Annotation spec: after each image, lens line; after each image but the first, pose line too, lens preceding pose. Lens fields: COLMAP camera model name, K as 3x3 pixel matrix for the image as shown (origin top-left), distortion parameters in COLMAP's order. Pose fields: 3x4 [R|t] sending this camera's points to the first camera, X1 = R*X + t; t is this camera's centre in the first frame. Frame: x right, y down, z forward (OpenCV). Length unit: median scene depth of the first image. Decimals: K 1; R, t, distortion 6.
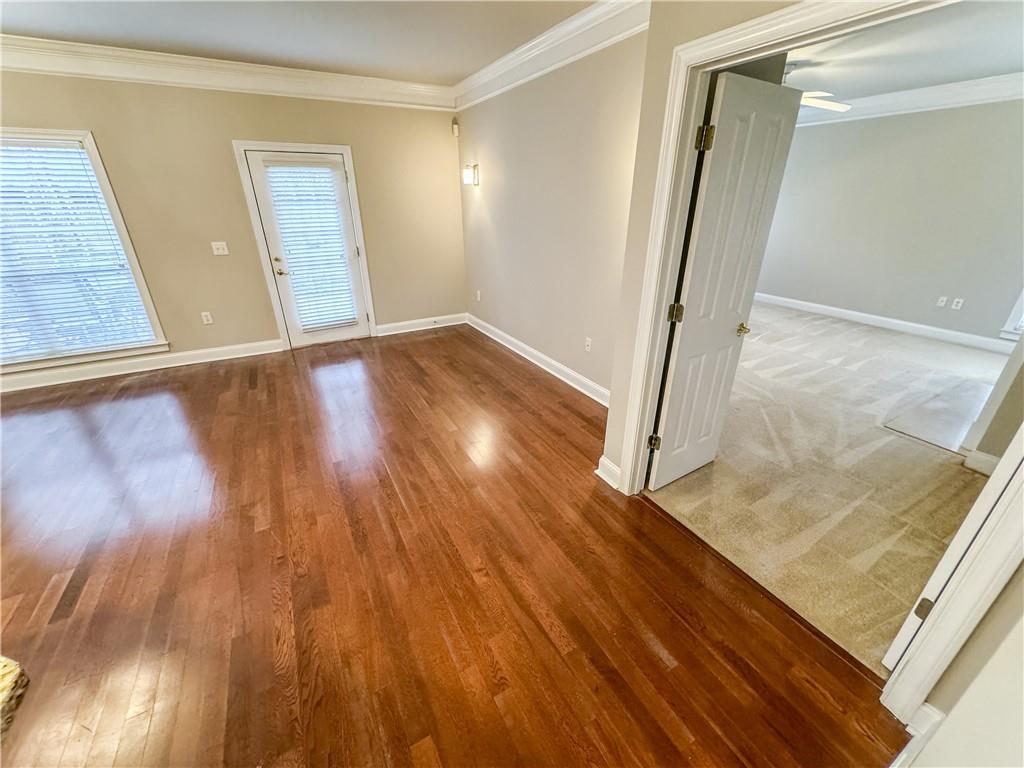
lens RADIAL K [[419.1, 0, 512.0], [0, 419.1, 384.0], [0, 0, 1]] dist [-0.003458, -0.000240]
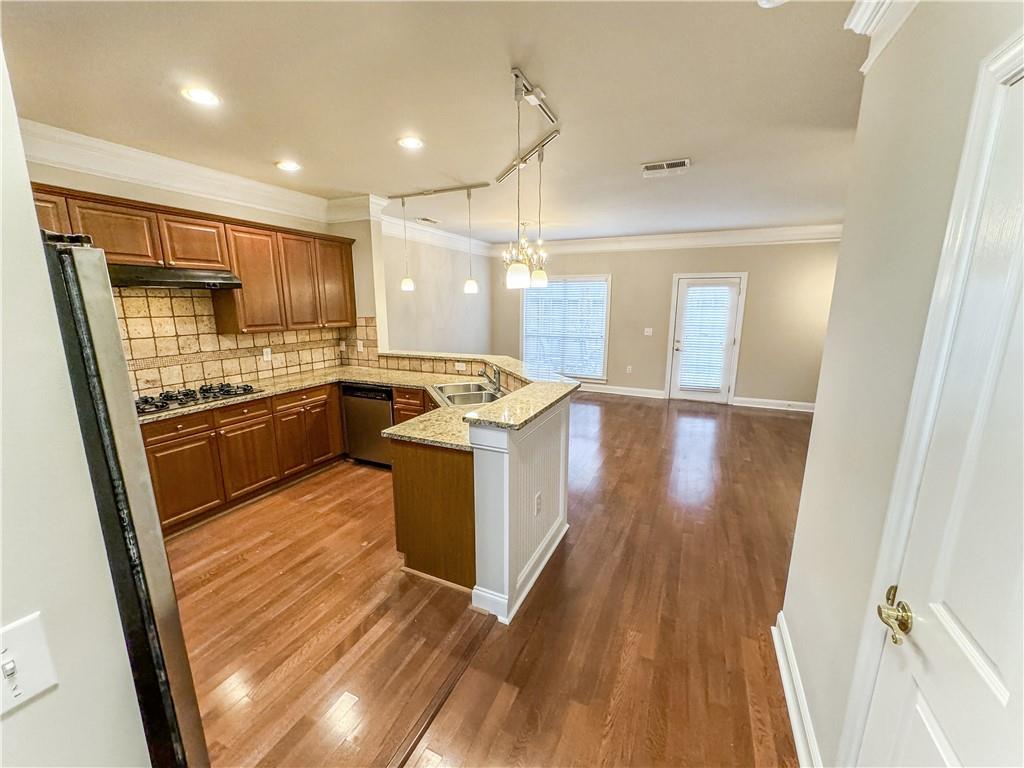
lens RADIAL K [[404.0, 0, 512.0], [0, 404.0, 384.0], [0, 0, 1]] dist [-0.001677, 0.000166]
pose [[0.594028, 0.165619, -0.787211, 0.309982], [-0.335058, 0.940594, -0.054945, 0.155392], [0.731346, 0.296401, 0.614231, -0.364192]]
